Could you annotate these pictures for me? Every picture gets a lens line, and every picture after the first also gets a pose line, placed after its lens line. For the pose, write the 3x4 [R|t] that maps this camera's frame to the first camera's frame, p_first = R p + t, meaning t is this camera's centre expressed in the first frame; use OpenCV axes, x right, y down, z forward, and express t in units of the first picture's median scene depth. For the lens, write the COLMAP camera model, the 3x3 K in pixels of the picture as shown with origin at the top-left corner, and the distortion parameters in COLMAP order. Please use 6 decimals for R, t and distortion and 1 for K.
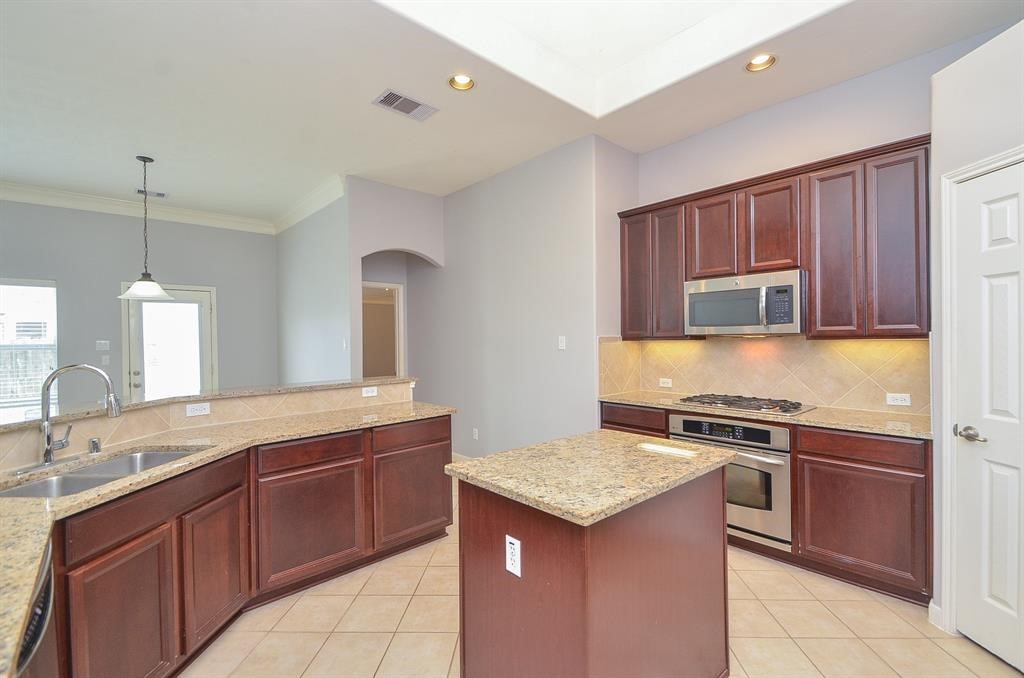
lens RADIAL K [[443.8, 0, 518.2], [0, 443.8, 342.2], [0, 0, 1]] dist [0.033245, -0.020119]
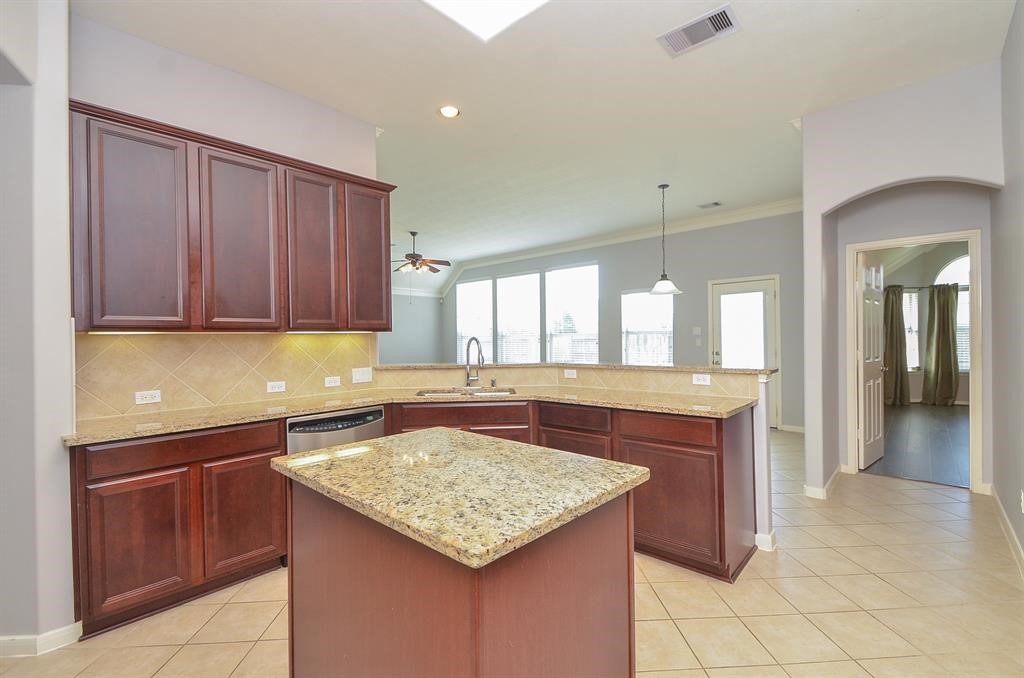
lens RADIAL K [[443.8, 0, 518.2], [0, 443.8, 342.2], [0, 0, 1]] dist [0.033245, -0.020119]
pose [[0.099342, 0.019253, -0.994867, 0.415717], [0.004707, 0.999793, 0.019818, 0.014699], [0.995042, -0.006651, 0.099231, 0.451870]]
